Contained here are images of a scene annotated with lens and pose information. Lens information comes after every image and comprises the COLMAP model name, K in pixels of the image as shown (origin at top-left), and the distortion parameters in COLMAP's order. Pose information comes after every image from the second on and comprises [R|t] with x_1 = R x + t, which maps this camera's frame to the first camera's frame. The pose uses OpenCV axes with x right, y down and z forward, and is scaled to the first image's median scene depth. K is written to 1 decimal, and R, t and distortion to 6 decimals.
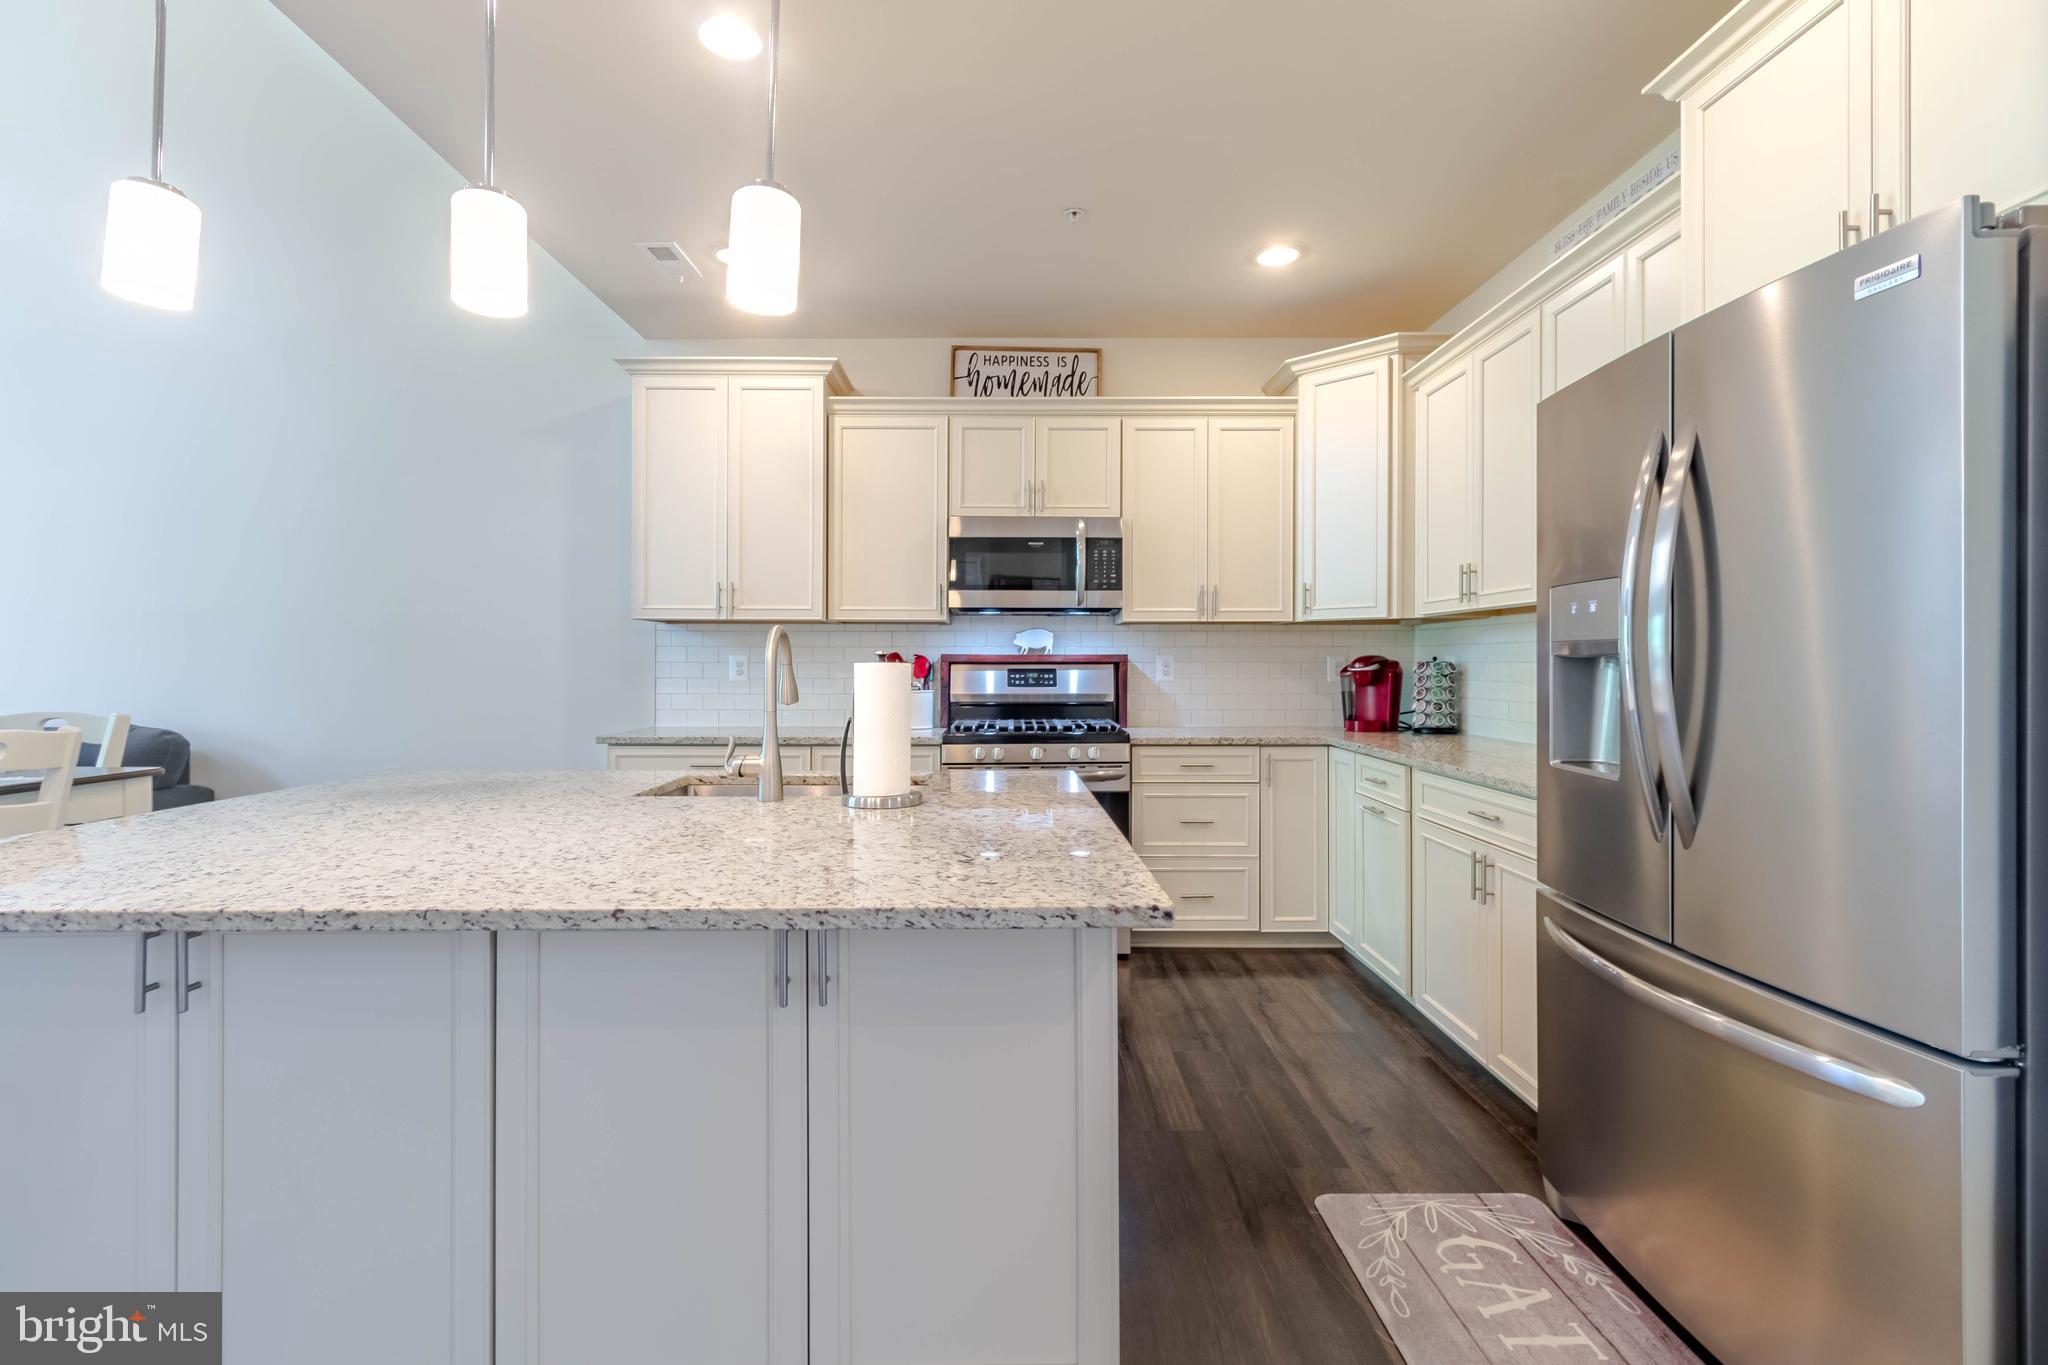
lens RADIAL K [[941.0, 0, 1018.1], [0, 941.0, 666.4], [0, 0, 1]] dist [0.003454, -0.001585]
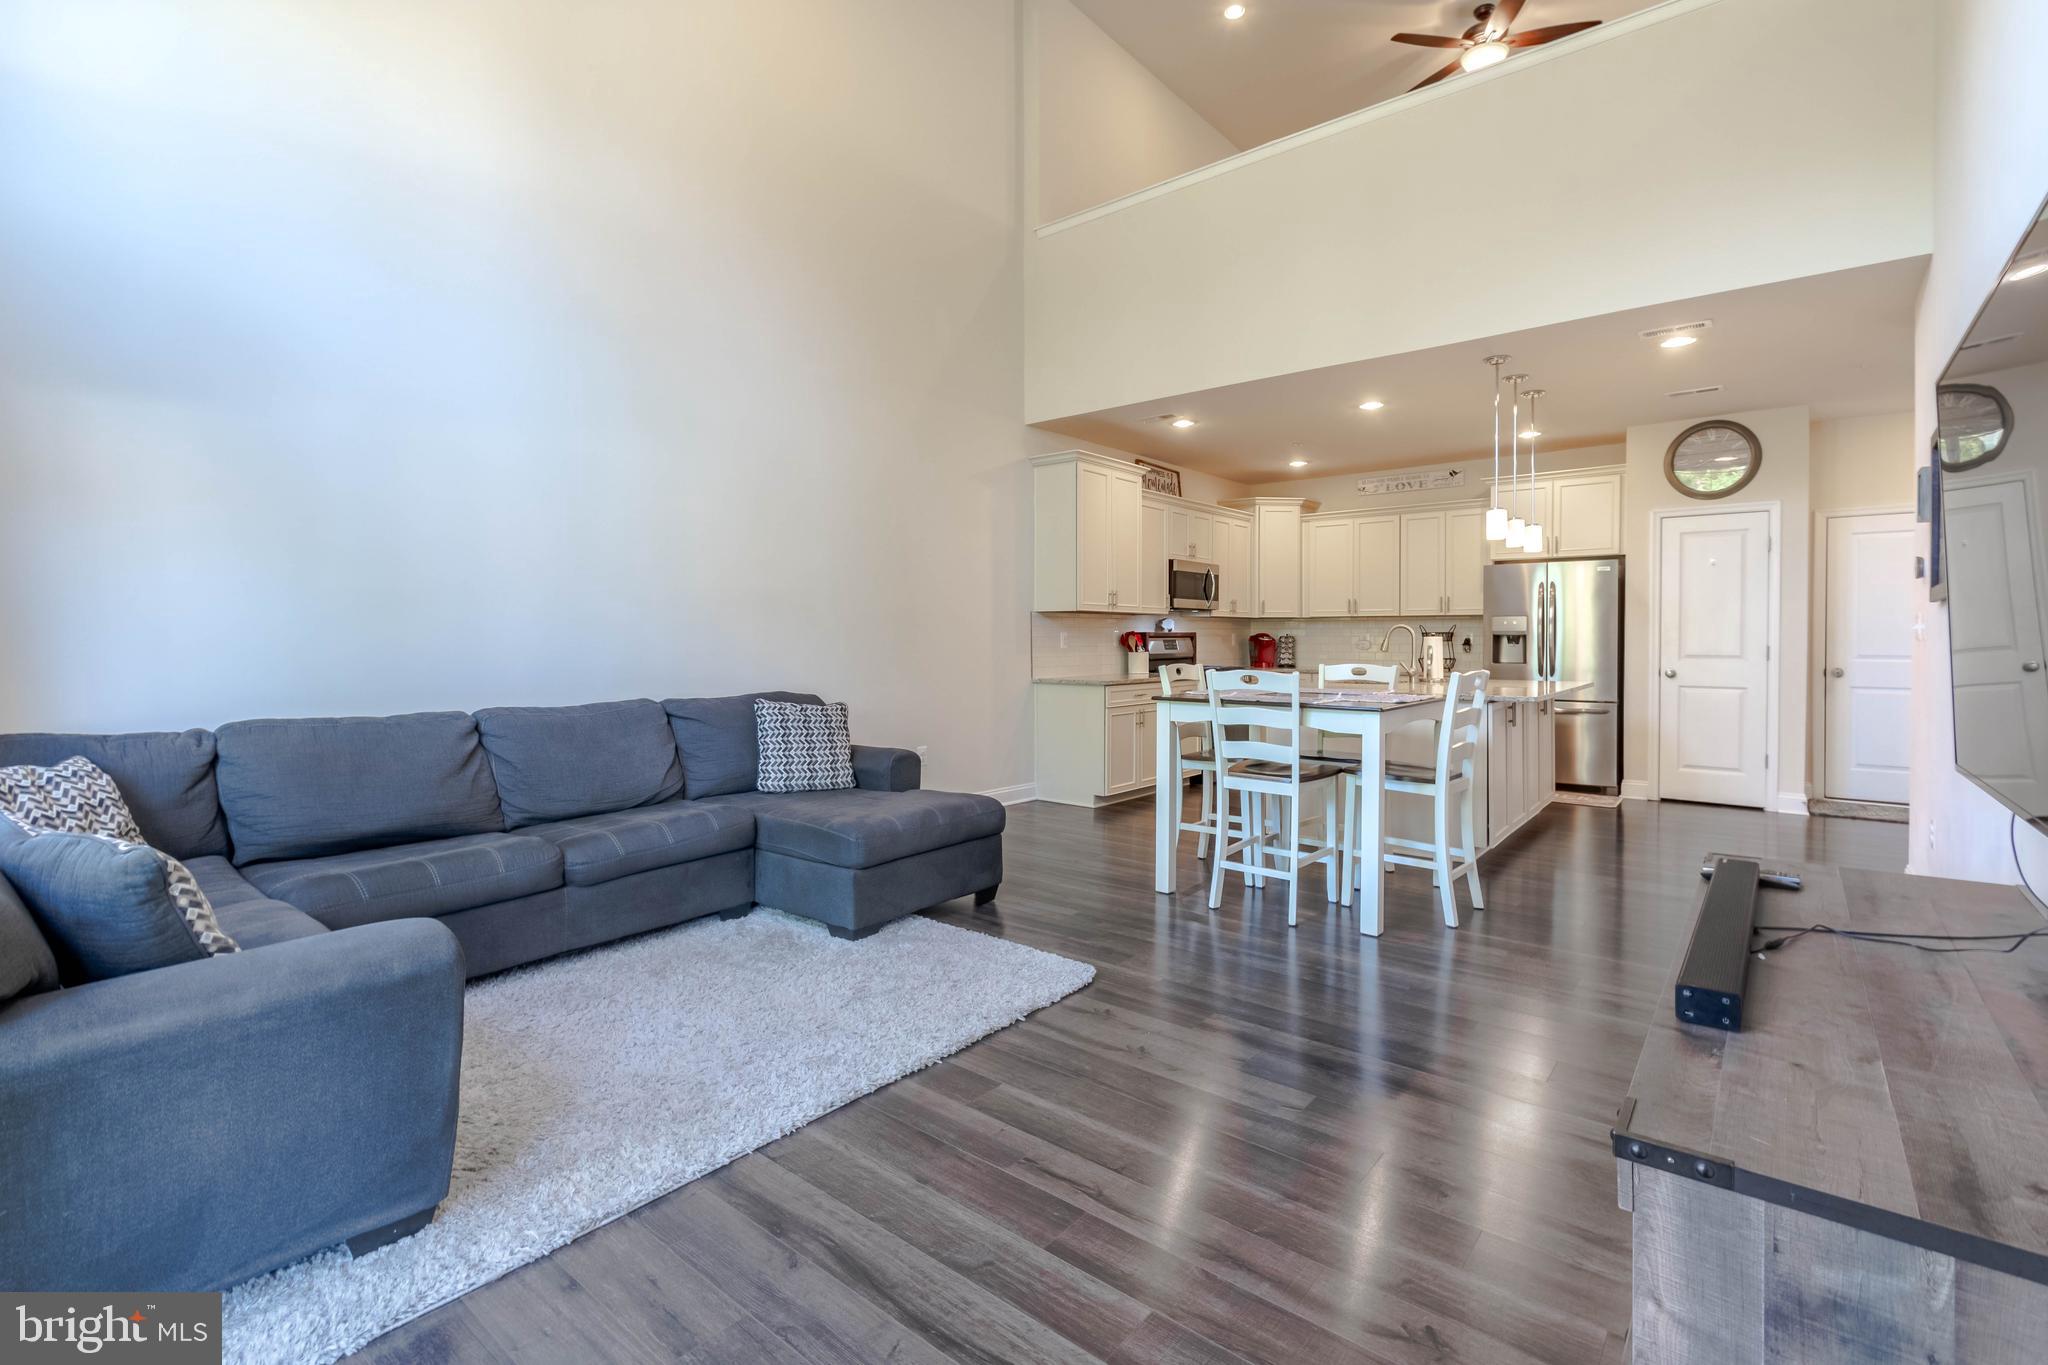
lens RADIAL K [[941.0, 0, 1034.1], [0, 941.0, 632.2], [0, 0, 1]] dist [0.003454, -0.001585]
pose [[0.623265, 0.001640, 0.782009, -1.635280], [0.002001, 0.999991, -0.003692, -0.006545], [-0.782008, 0.003866, 0.623257, 0.042297]]
